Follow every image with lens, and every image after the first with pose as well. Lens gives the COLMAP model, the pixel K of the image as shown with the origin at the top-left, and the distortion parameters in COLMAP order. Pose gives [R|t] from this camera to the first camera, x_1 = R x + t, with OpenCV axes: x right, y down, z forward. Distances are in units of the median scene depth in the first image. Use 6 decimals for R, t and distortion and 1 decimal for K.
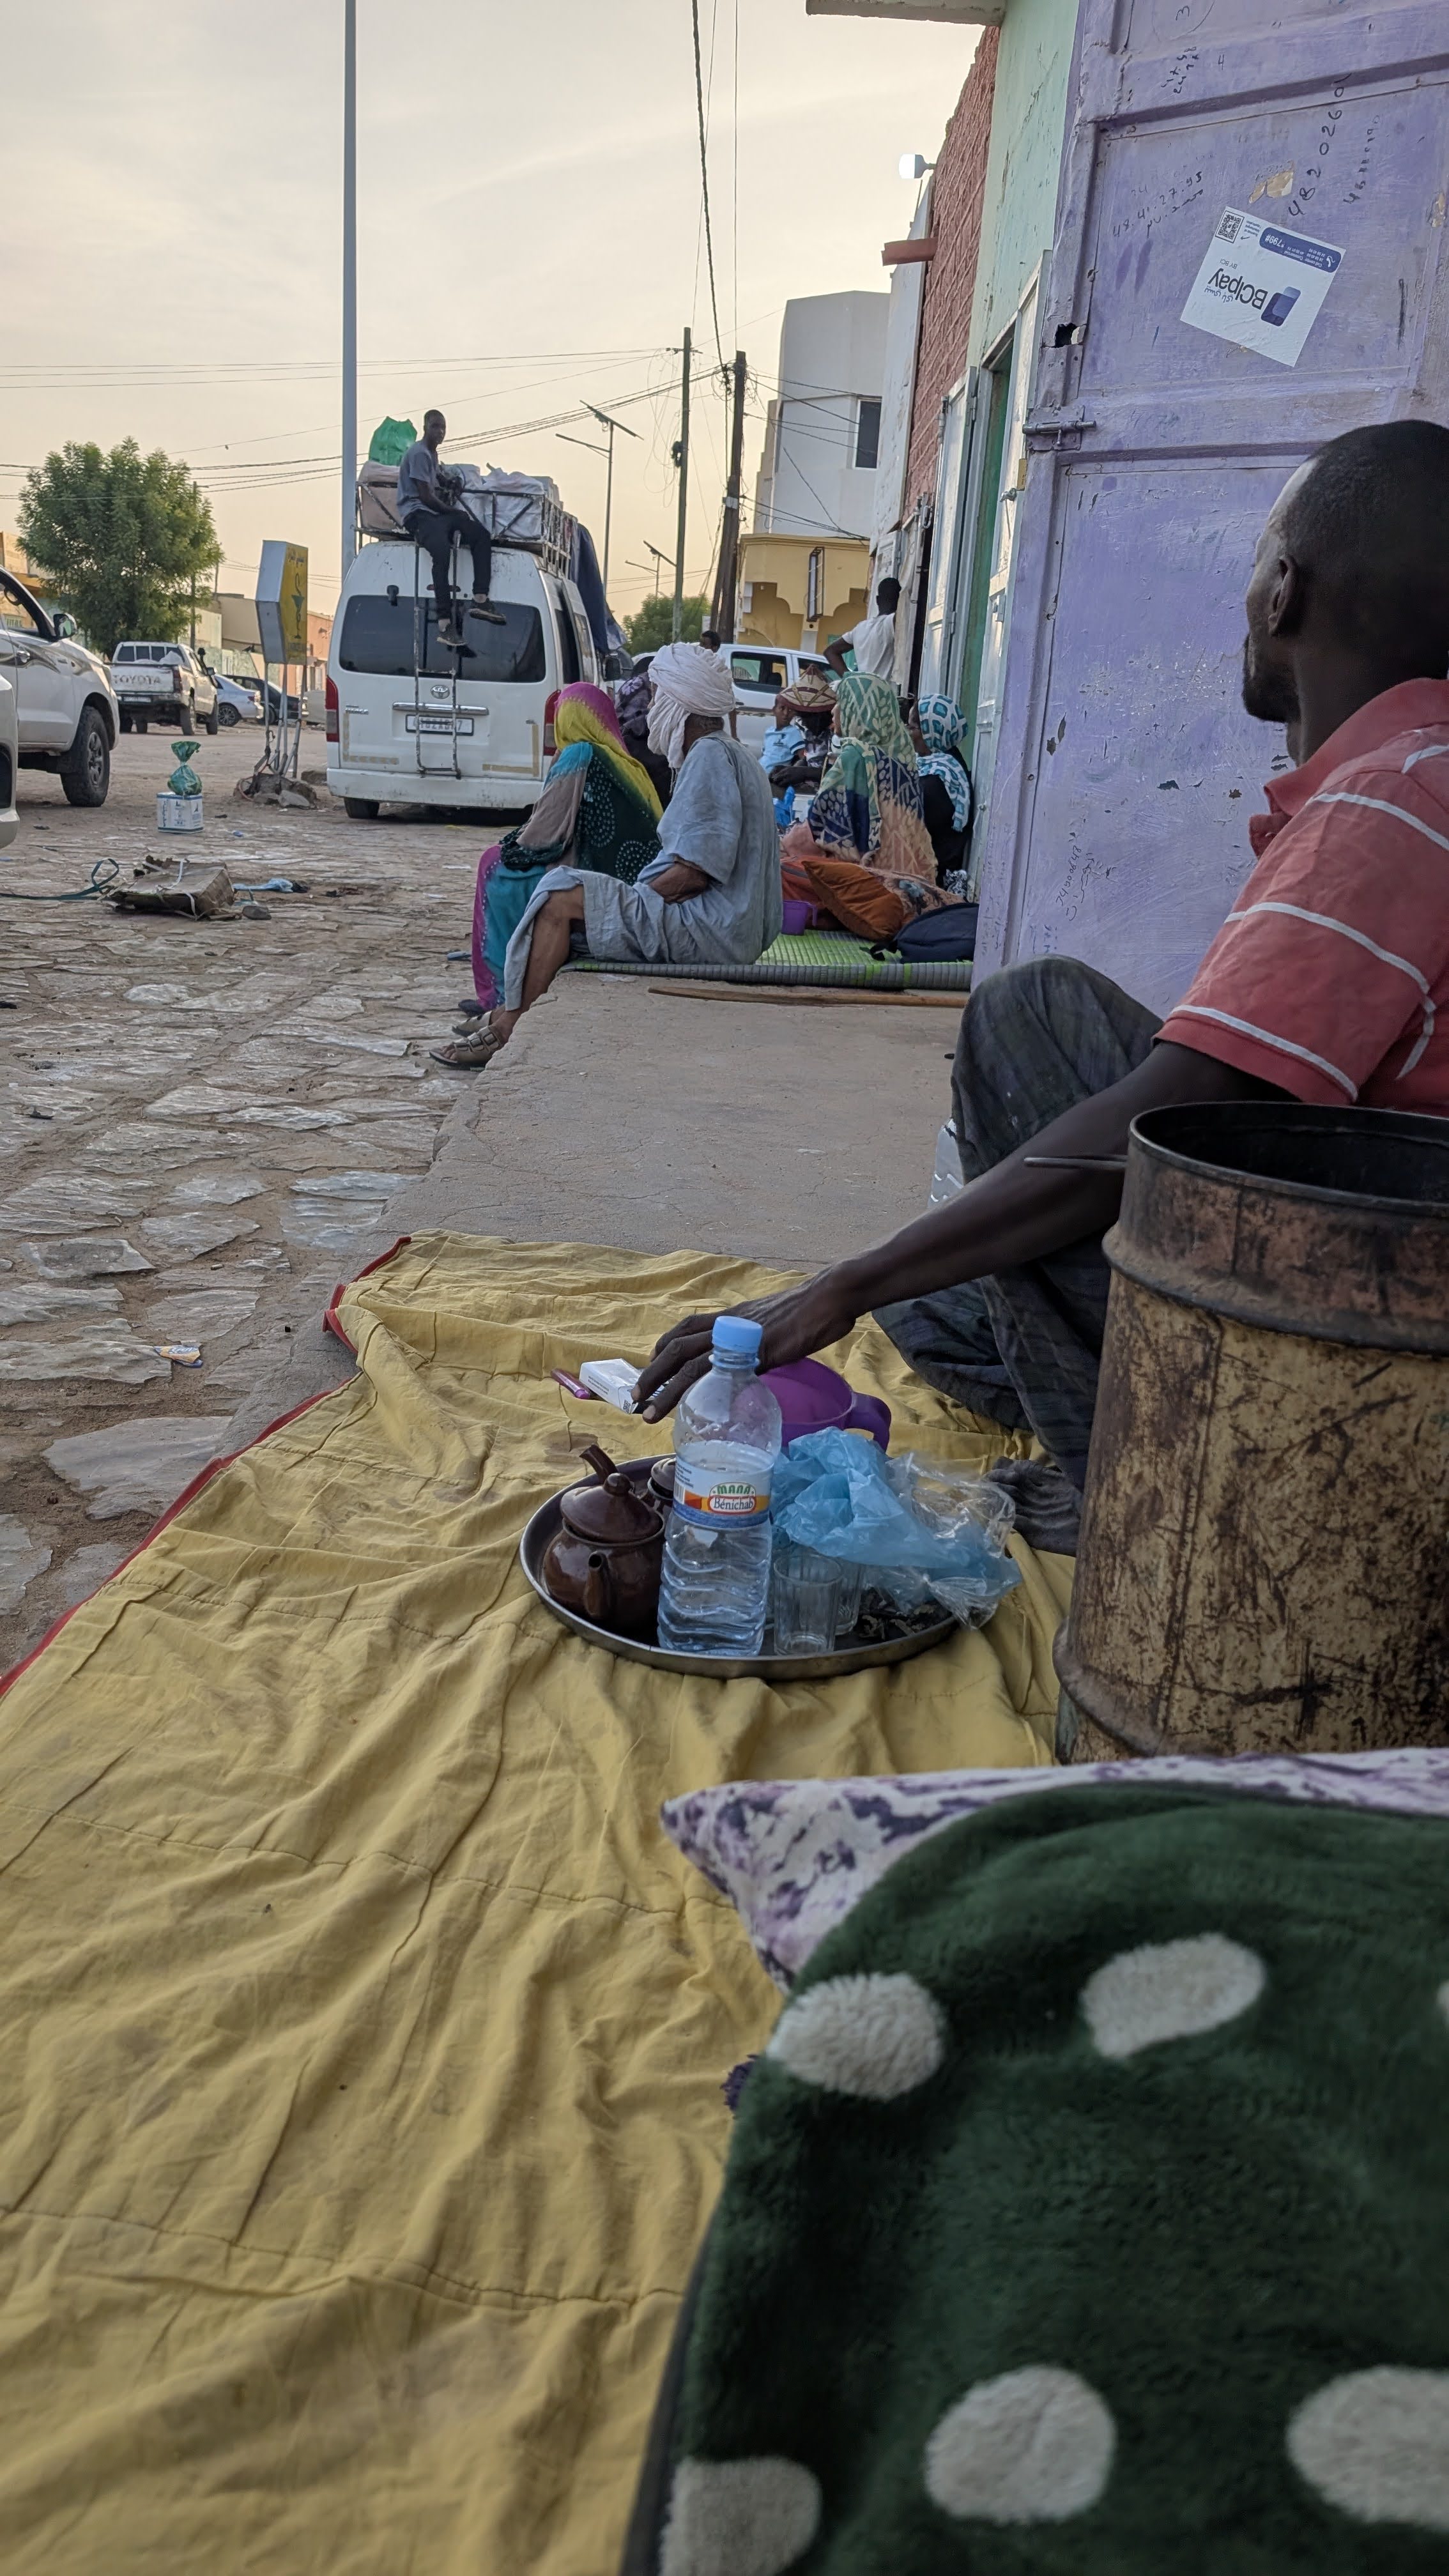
lens RADIAL K [[1837.3, 0, 730.1], [0, 1837.3, 1325.4], [0, 0, 1]] dist [-0.002149, 0.002225]
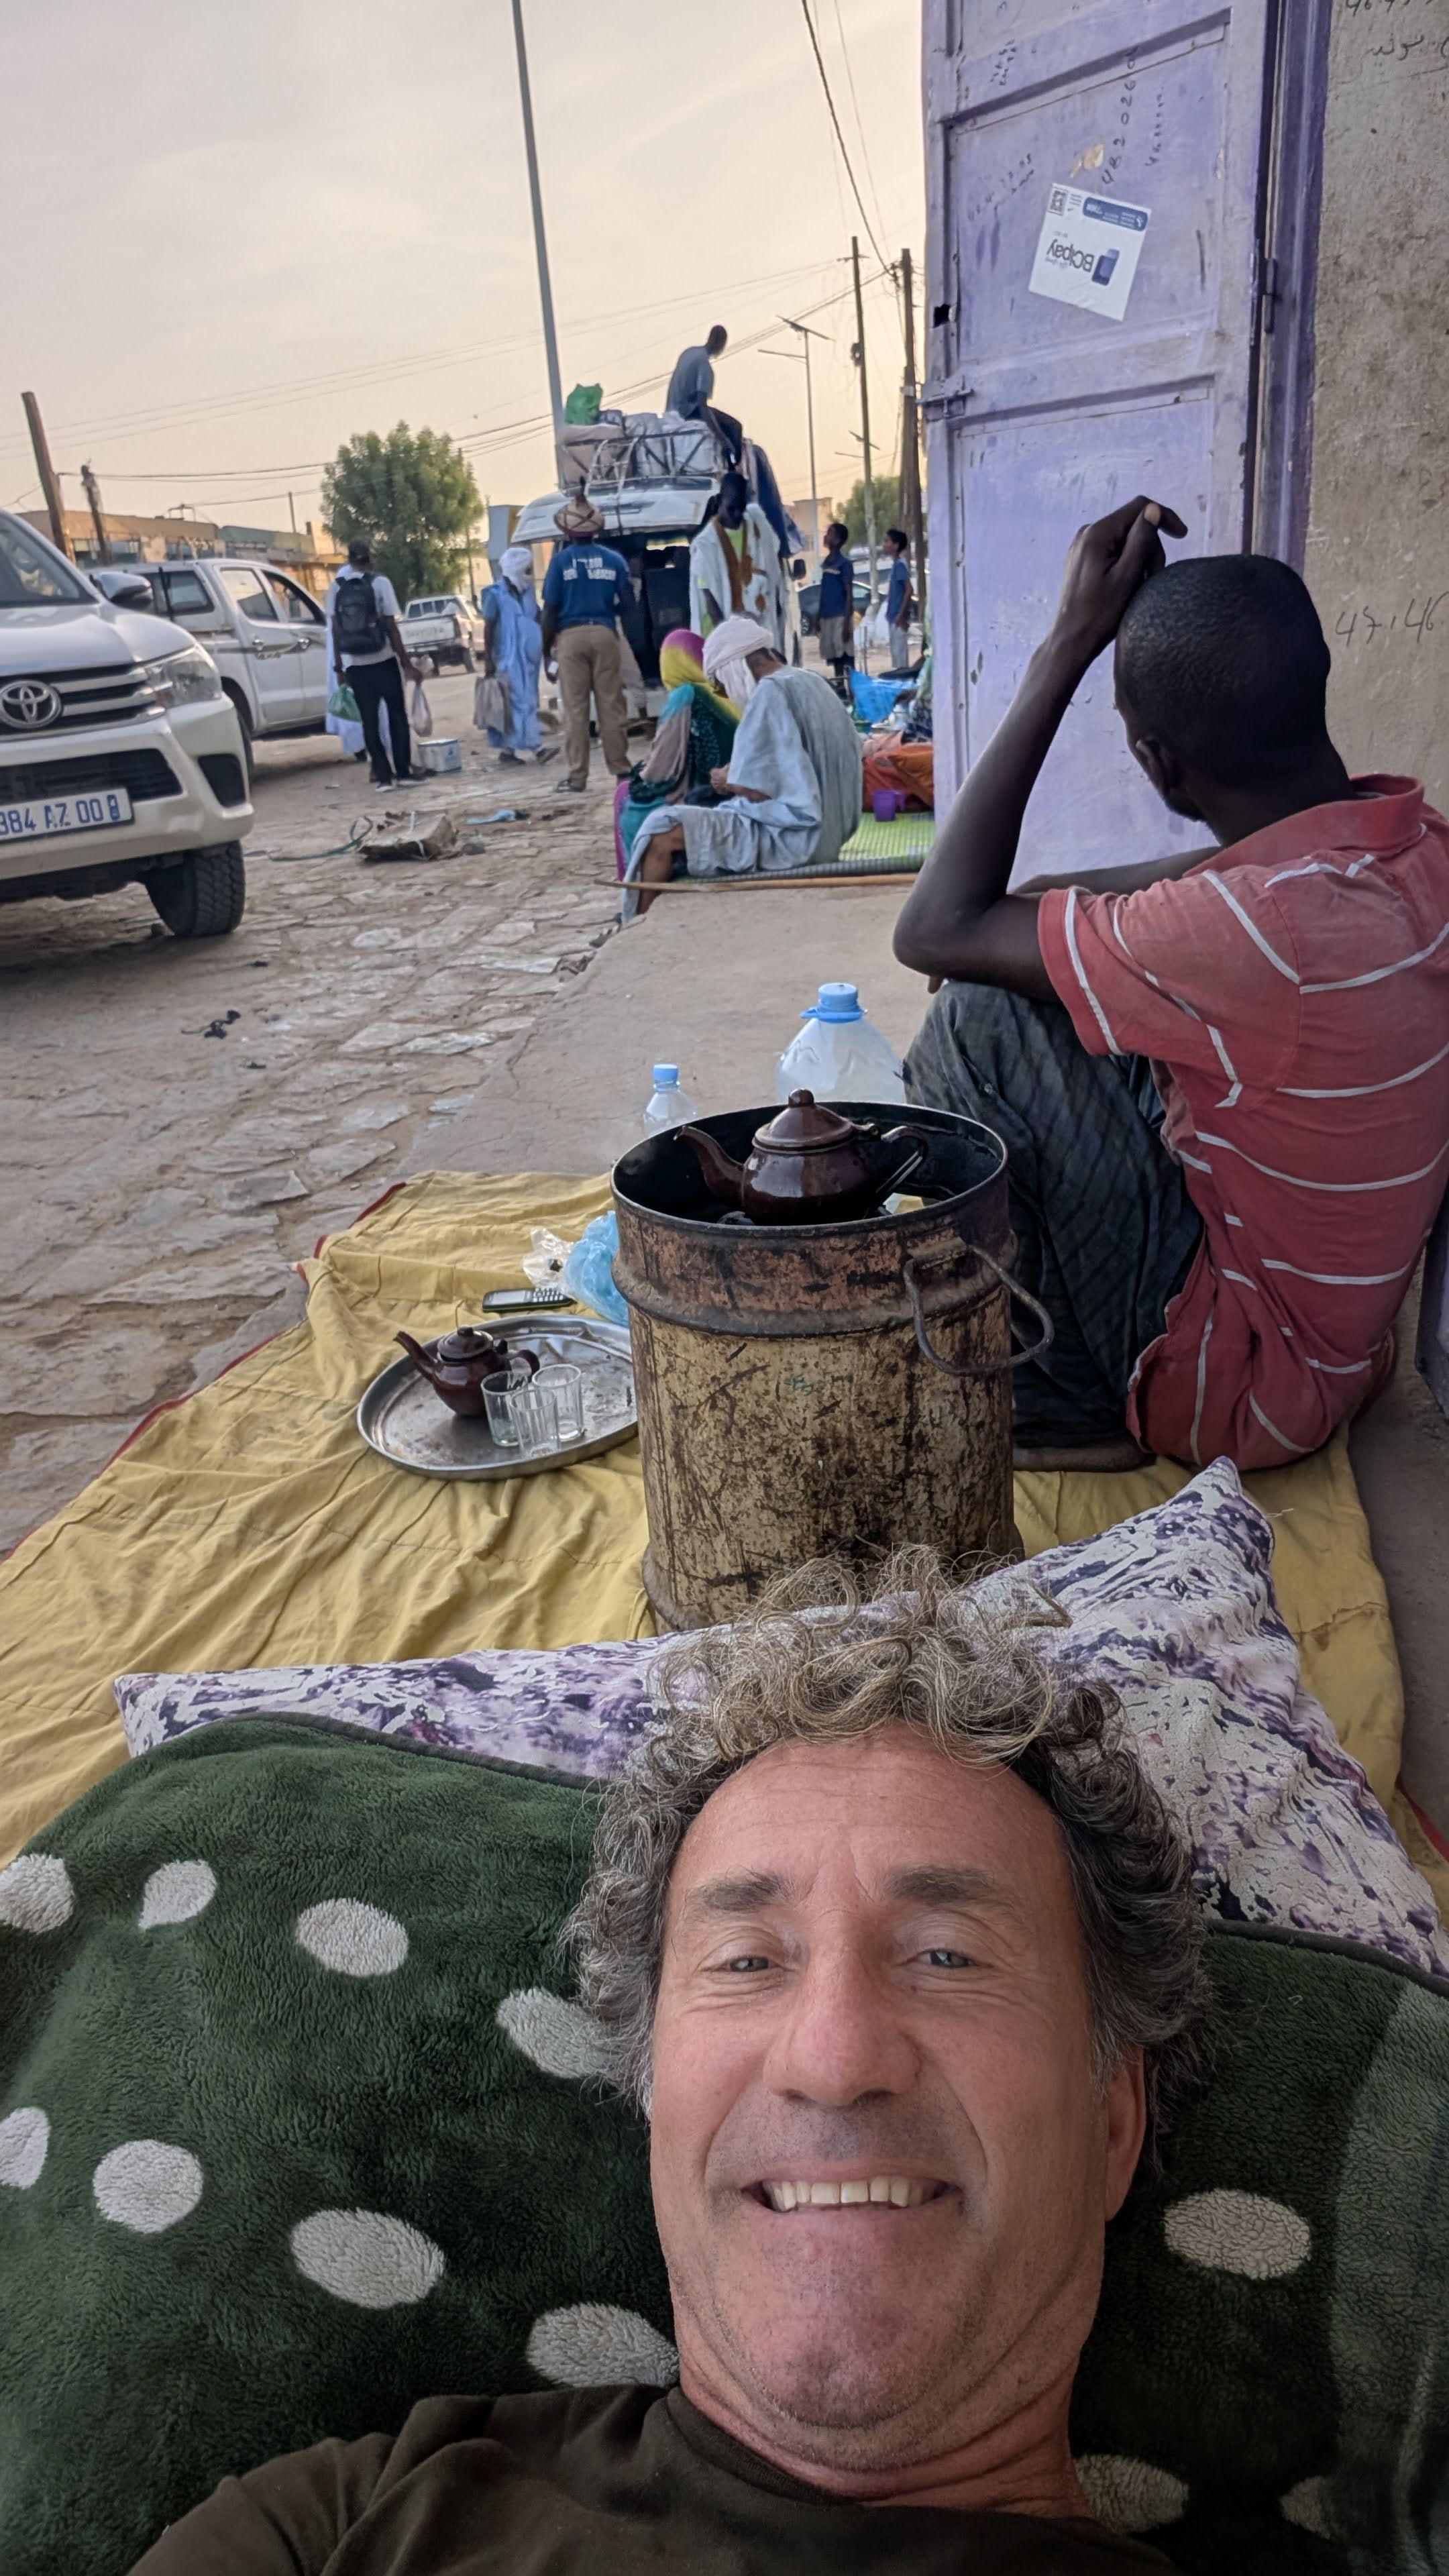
lens RADIAL K [[1559.1, 0, 731.1], [0, 1559.1, 1285.6], [0, 0, 1]] dist [-0.017166, 0.000562]
pose [[0.981678, -0.080503, -0.172709, 0.188681], [0.097245, 0.991113, 0.090764, -0.043037], [0.163867, -0.105896, 0.980782, -0.036915]]
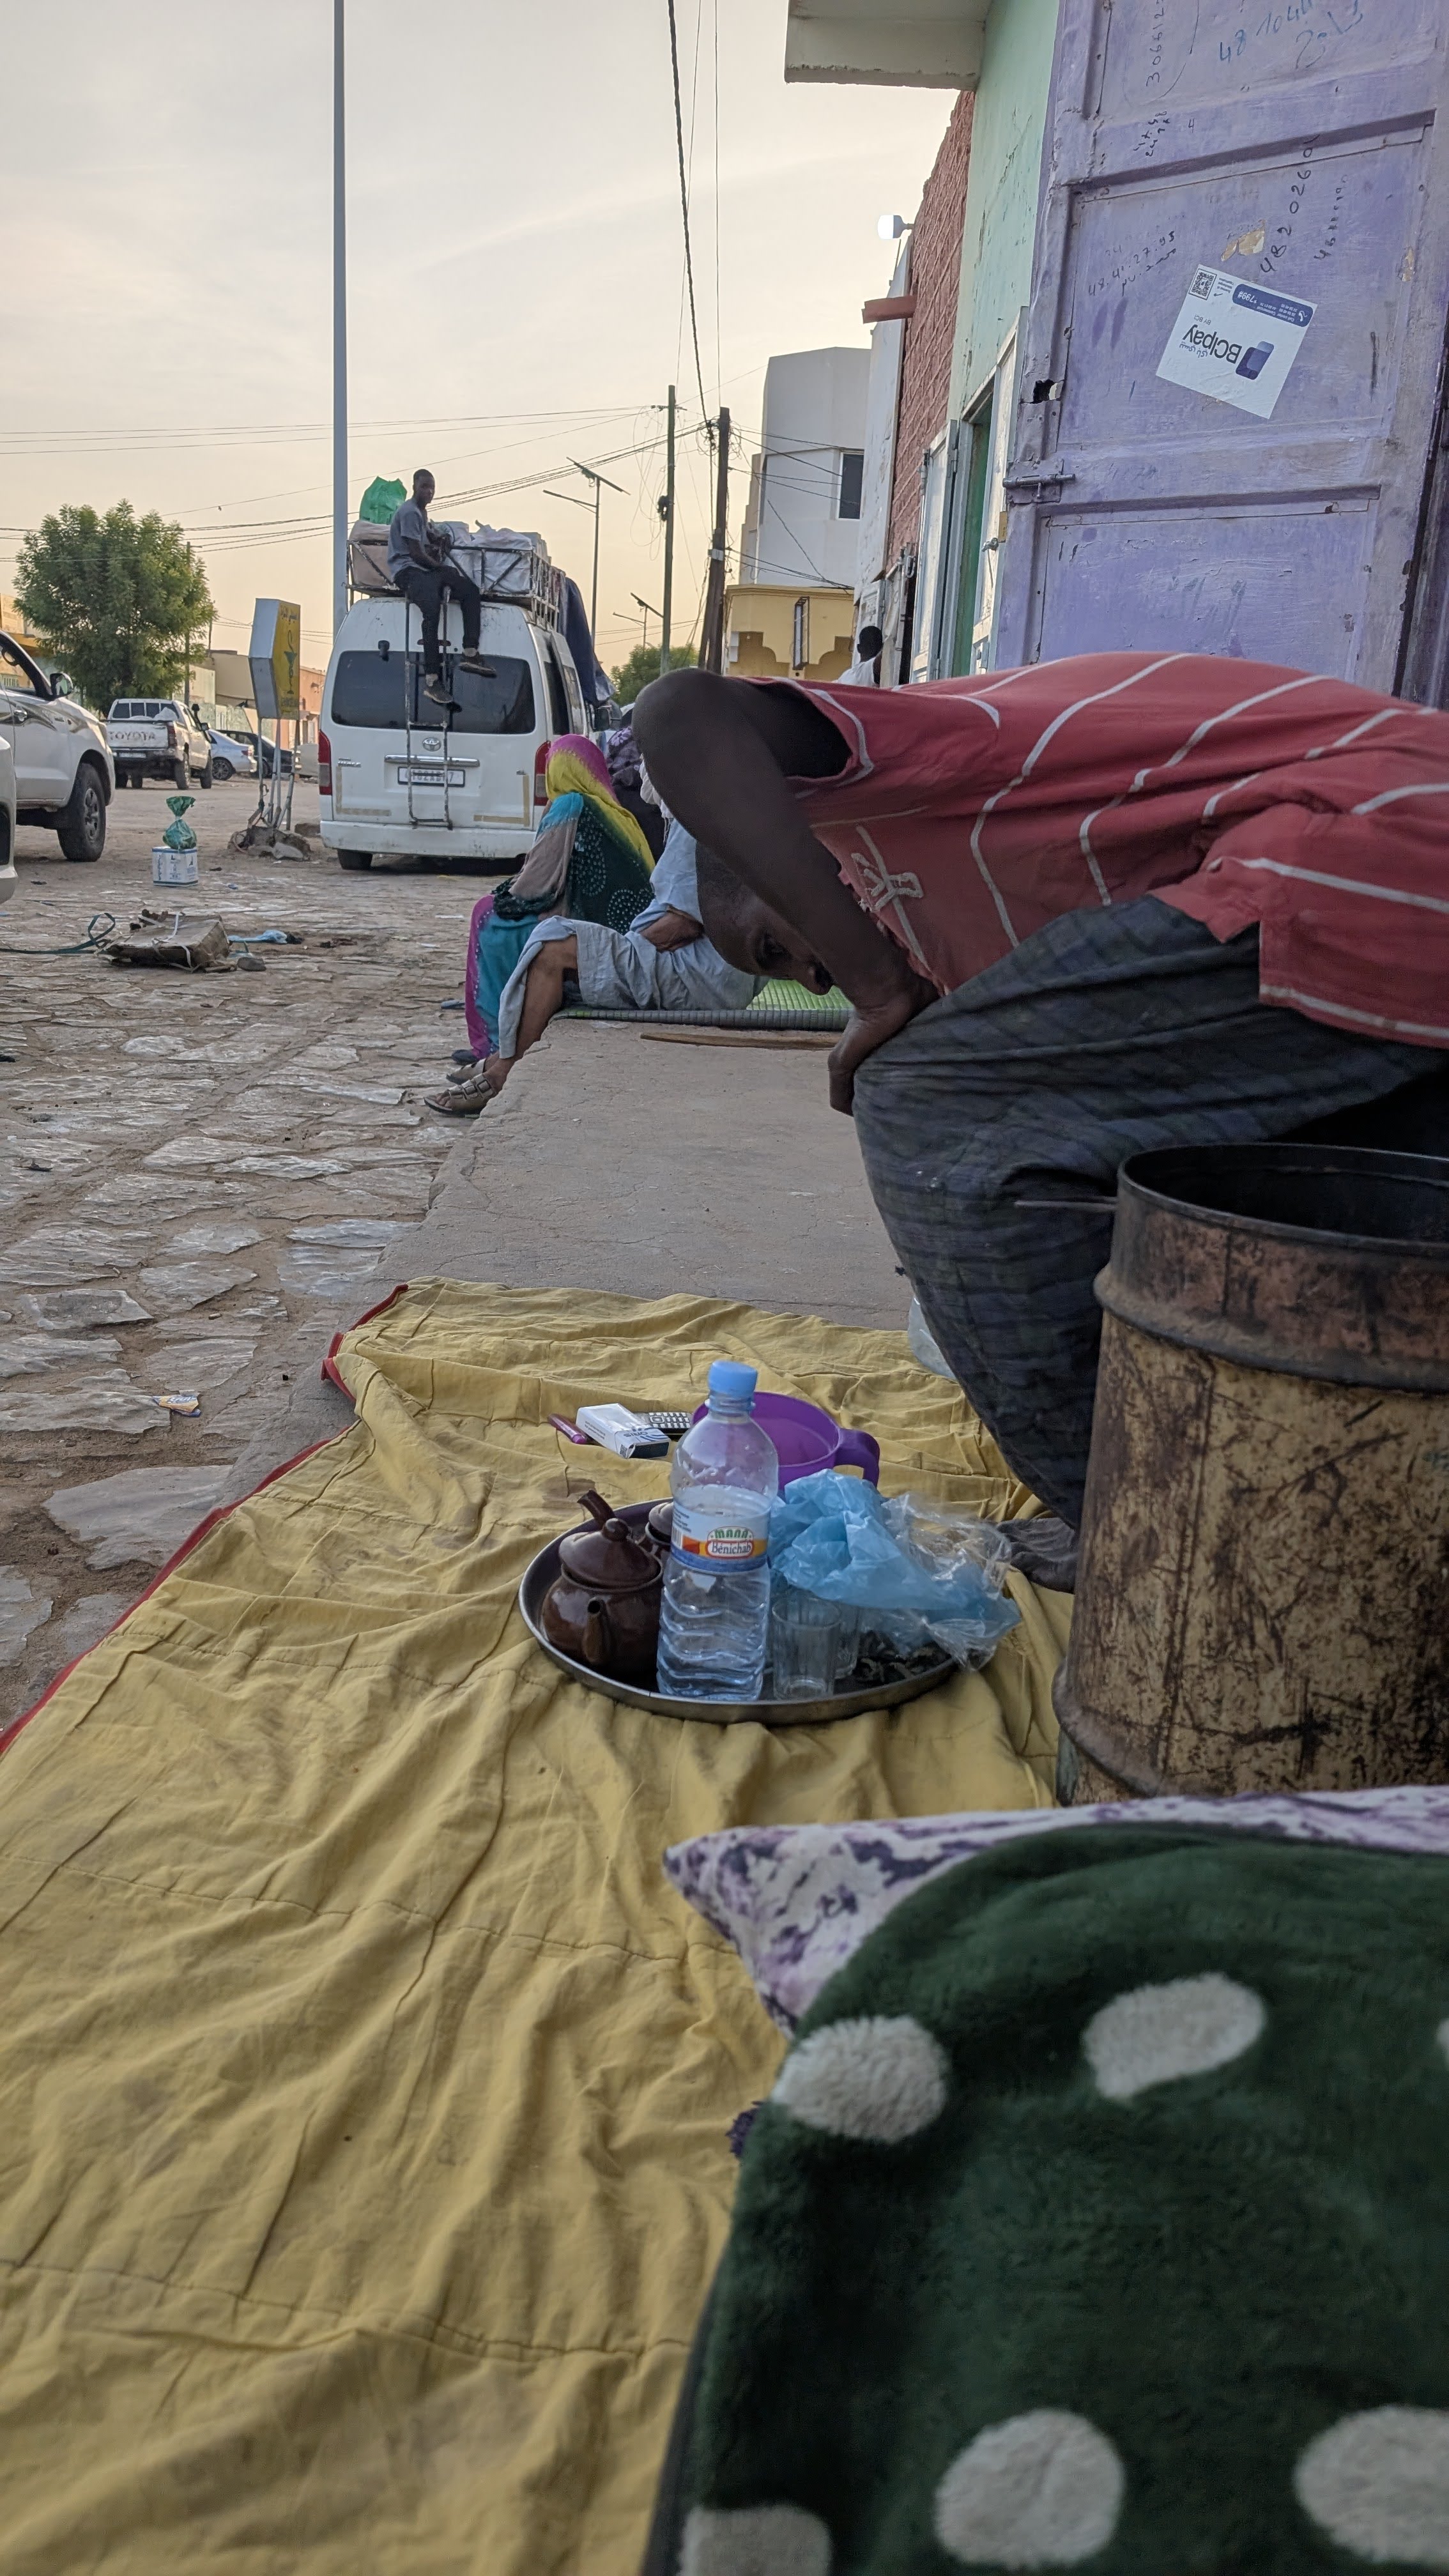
lens RADIAL K [[1837.3, 0, 711.7], [0, 1837.3, 1312.8], [0, 0, 1]] dist [-0.002149, 0.002225]
pose [[0.999903, -0.011969, -0.007145, -0.000092], [0.011753, 0.999493, -0.029606, -0.000879], [0.007496, 0.029520, 0.999536, -0.003788]]
